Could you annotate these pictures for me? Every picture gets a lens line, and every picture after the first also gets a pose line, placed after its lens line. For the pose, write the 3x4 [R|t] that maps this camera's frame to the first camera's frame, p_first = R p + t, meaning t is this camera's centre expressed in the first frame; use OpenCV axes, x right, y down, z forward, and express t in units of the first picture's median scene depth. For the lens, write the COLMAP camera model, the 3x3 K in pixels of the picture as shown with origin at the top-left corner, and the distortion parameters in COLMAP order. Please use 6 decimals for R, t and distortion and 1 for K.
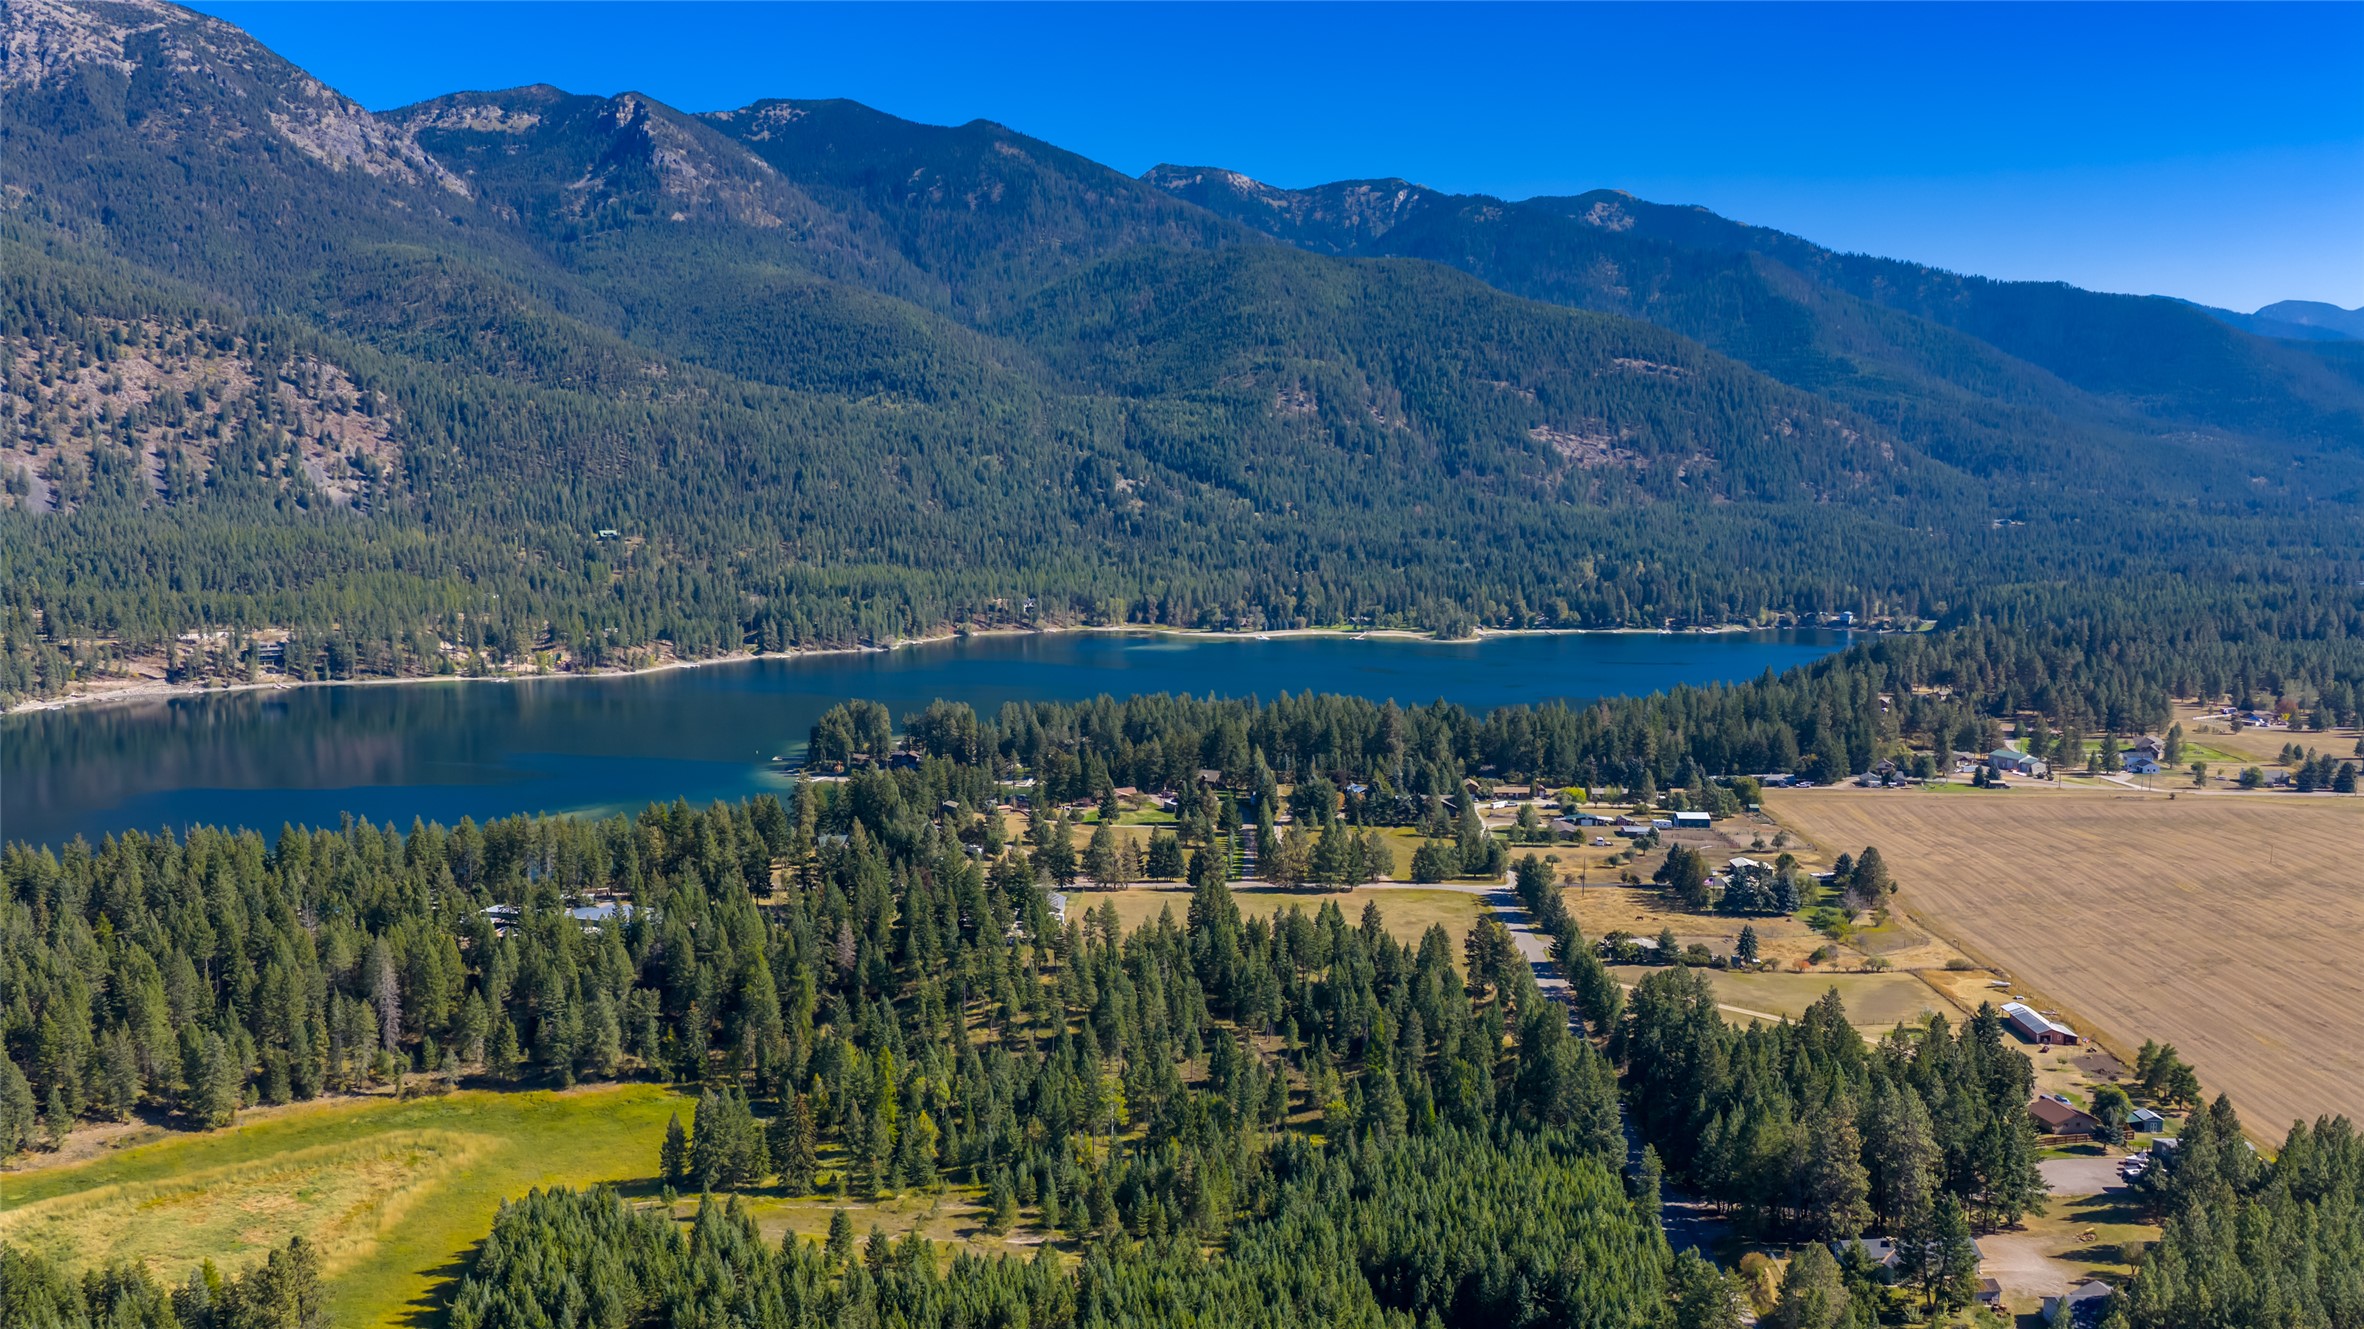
lens RADIAL K [[1952.8, 0, 1183.3], [0, 1952.8, 672.4], [0, 0, 1]] dist [0.034664, -0.067011]
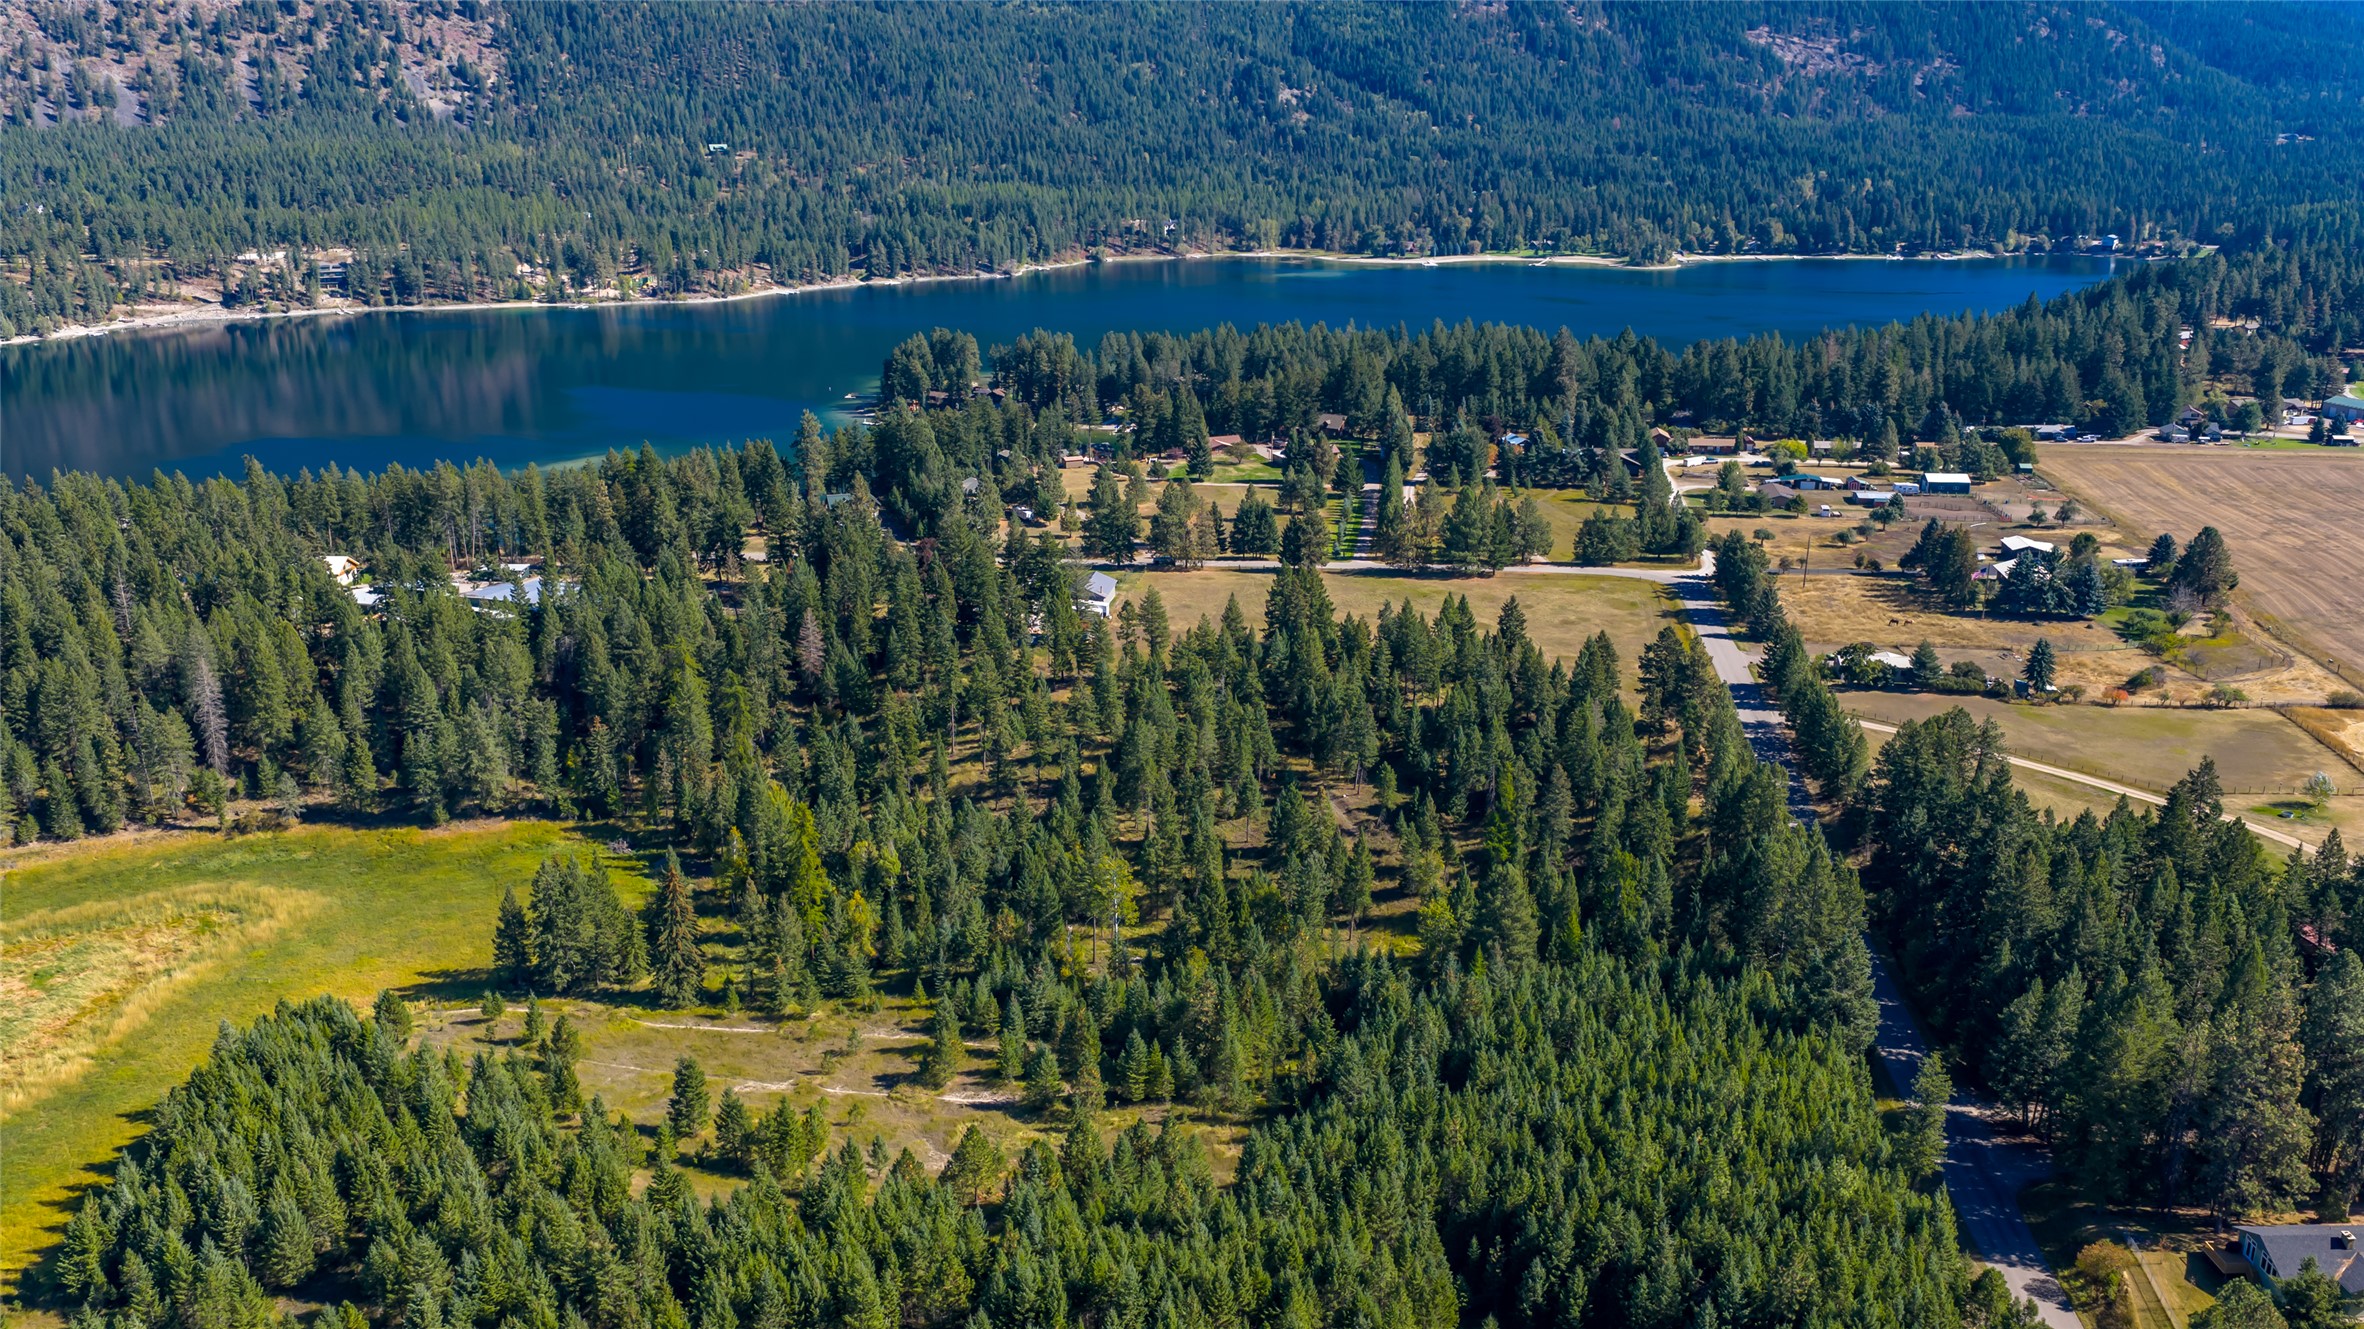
lens RADIAL K [[1957.4, 0, 1184.8], [0, 1957.4, 669.5], [0, 0, 1]] dist [0.025481, -0.052058]
pose [[0.995833, 0.020386, -0.088889, 0.010154], [-0.004080, 0.983677, 0.179894, 0.003091], [0.091105, -0.178782, 0.979662, 0.067703]]
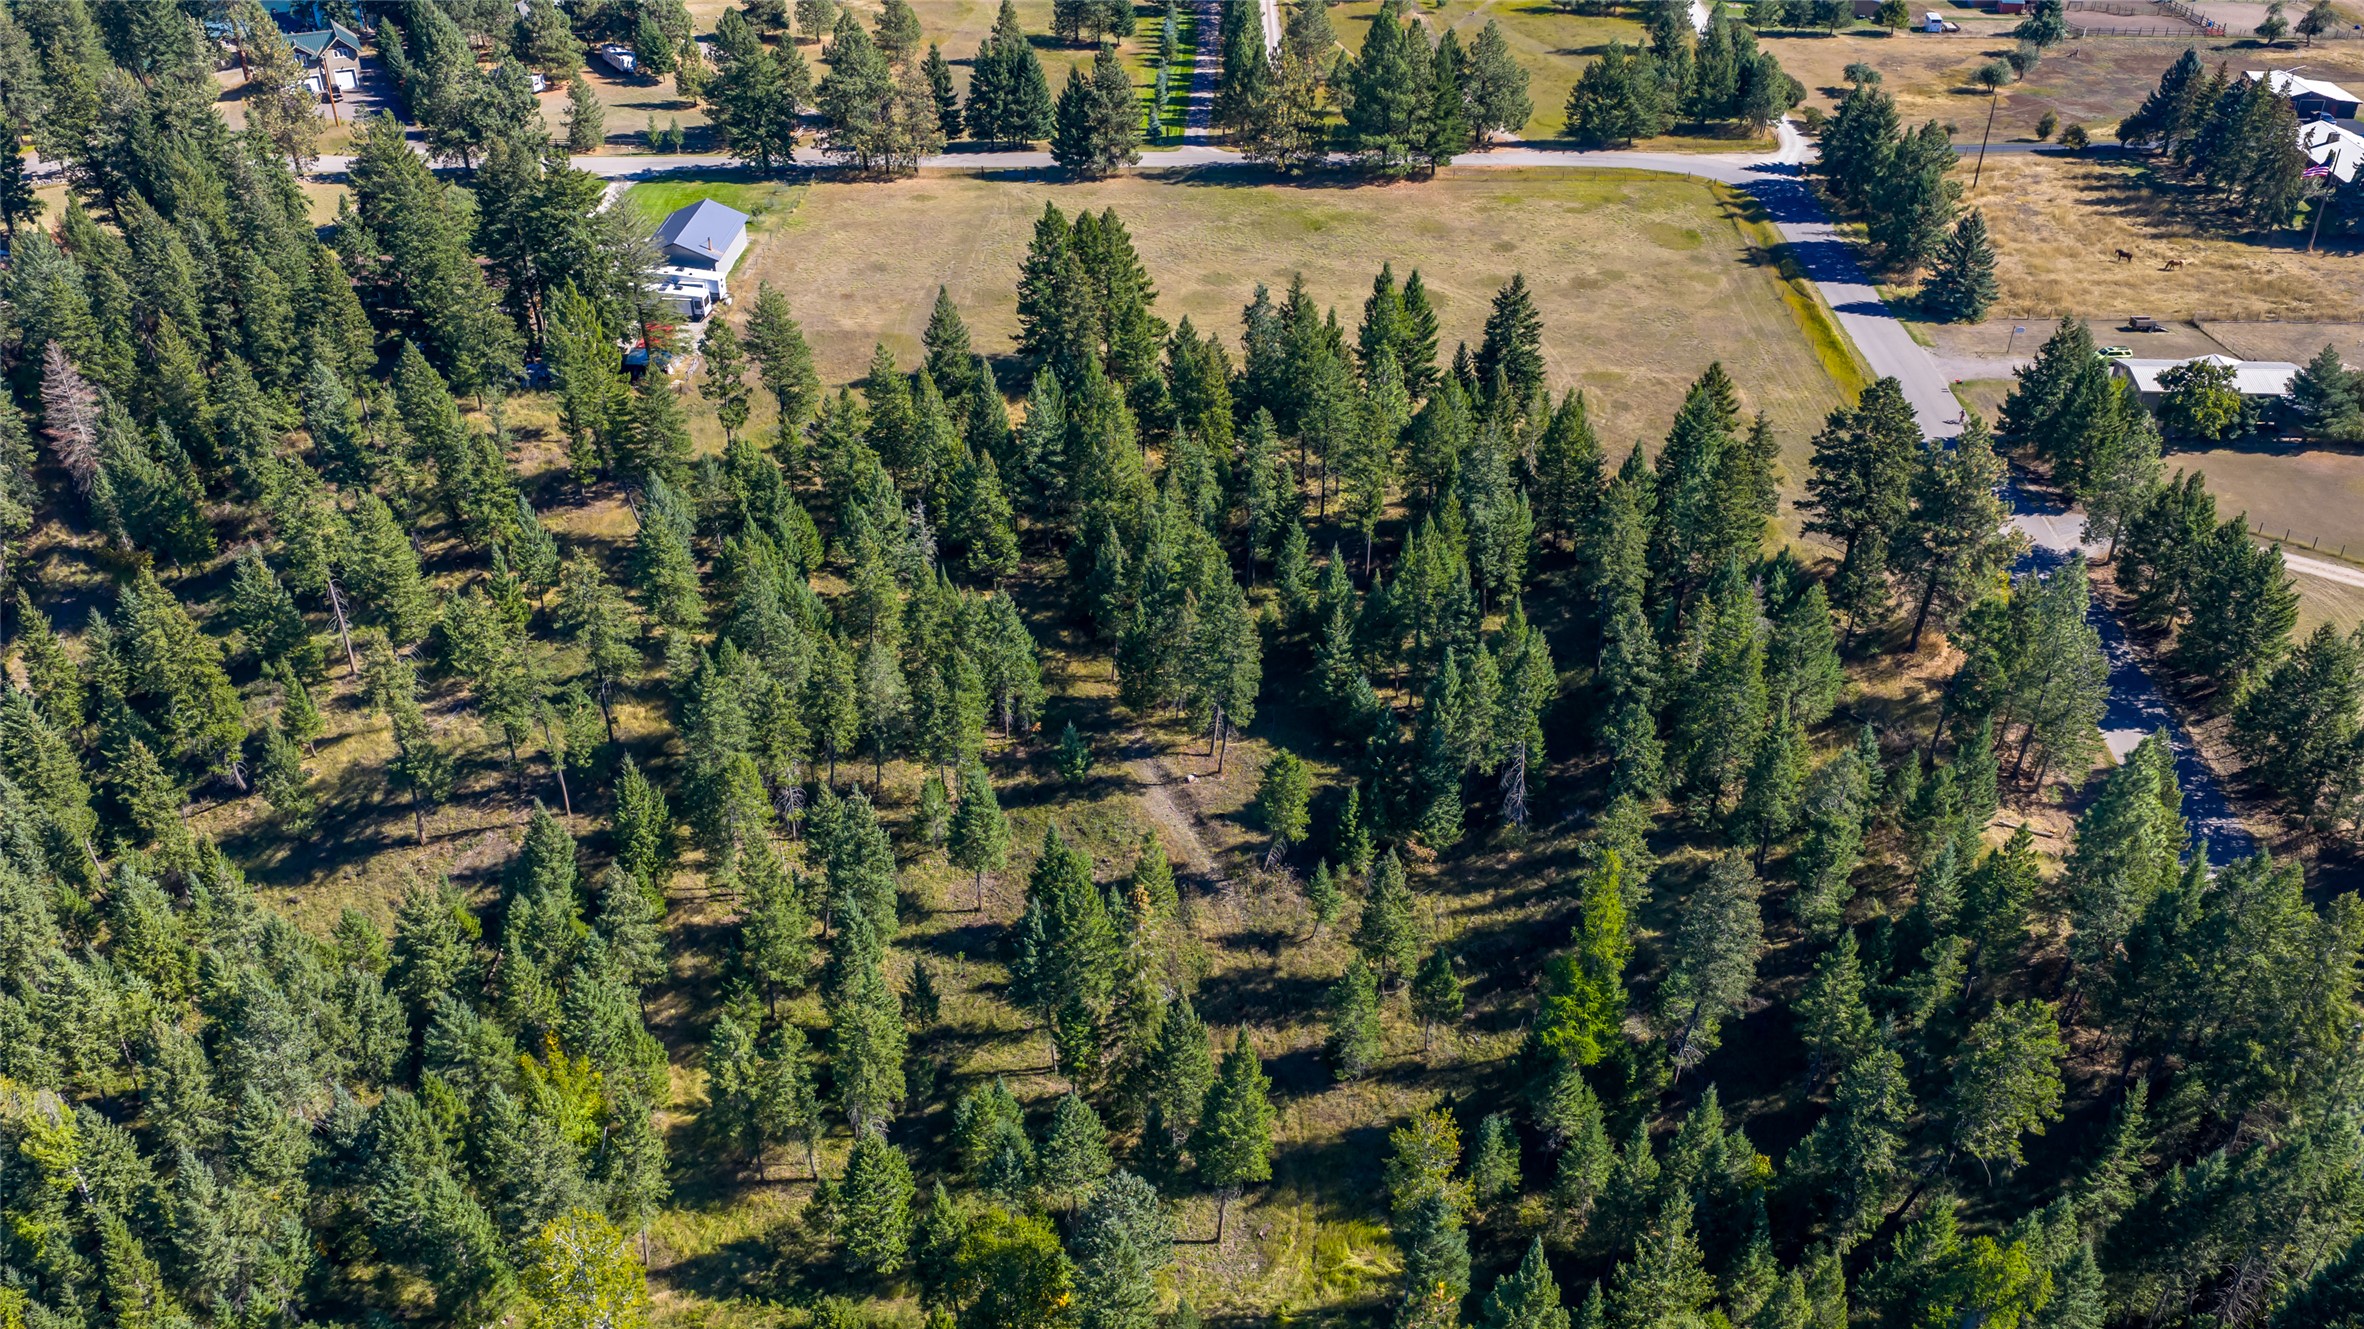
lens RADIAL K [[1957.4, 0, 1184.8], [0, 1957.4, 669.5], [0, 0, 1]] dist [0.025481, -0.052058]
pose [[0.999976, -0.006959, 0.000314, 0.008901], [0.006140, 0.901831, 0.432046, 0.006644], [-0.003290, -0.432033, 0.901852, 0.164857]]
